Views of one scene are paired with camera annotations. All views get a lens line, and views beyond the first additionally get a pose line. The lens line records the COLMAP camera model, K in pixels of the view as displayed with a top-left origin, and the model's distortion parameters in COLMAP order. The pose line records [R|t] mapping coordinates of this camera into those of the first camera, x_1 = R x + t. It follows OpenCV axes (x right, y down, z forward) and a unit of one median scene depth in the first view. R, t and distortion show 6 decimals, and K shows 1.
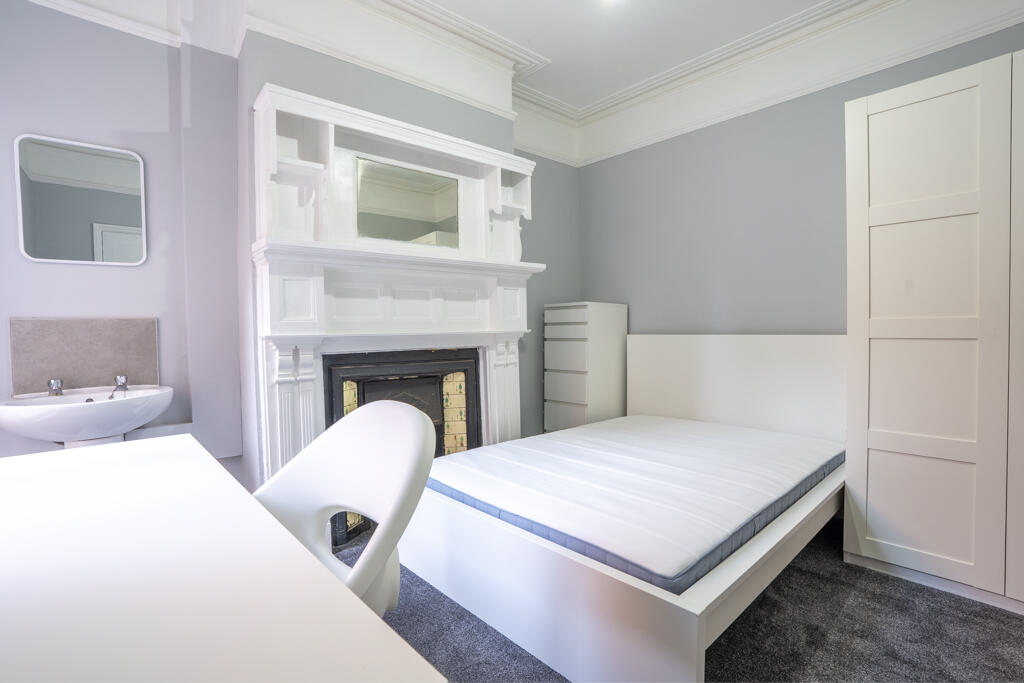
lens RADIAL K [[477.4, 0, 515.7], [0, 477.4, 340.0], [0, 0, 1]] dist [-0.005244, 0.000274]
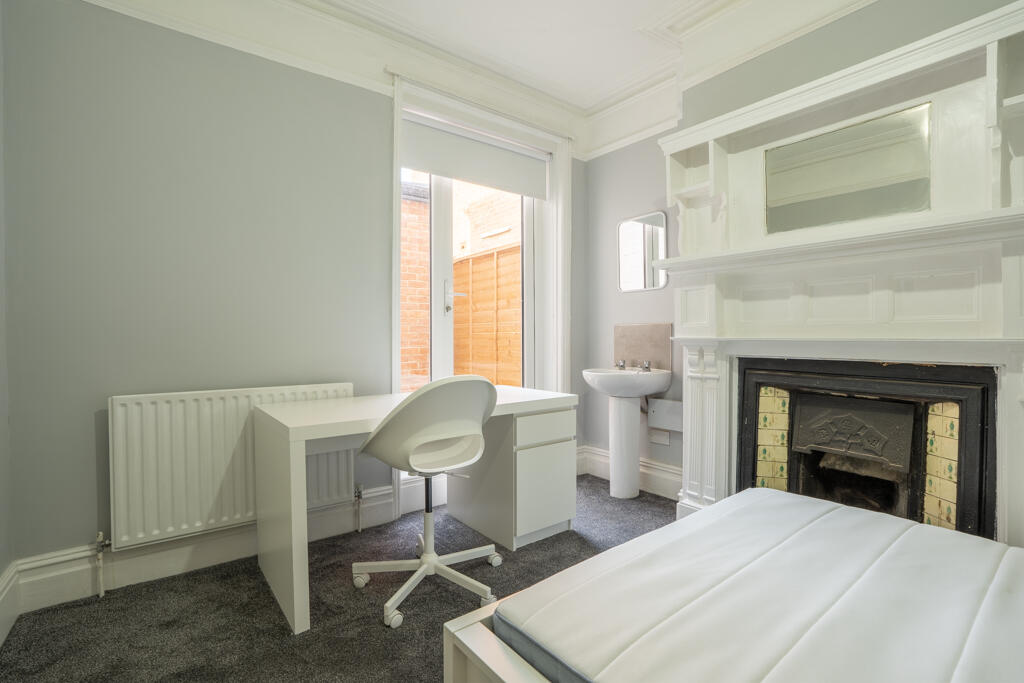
lens RADIAL K [[477.4, 0, 515.5], [0, 477.4, 343.0], [0, 0, 1]] dist [-0.005244, 0.000274]
pose [[-0.042056, 0.030100, -0.998662, 0.559366], [-0.023401, 0.999242, 0.031103, -0.018083], [0.998841, 0.024678, -0.041320, 0.482819]]
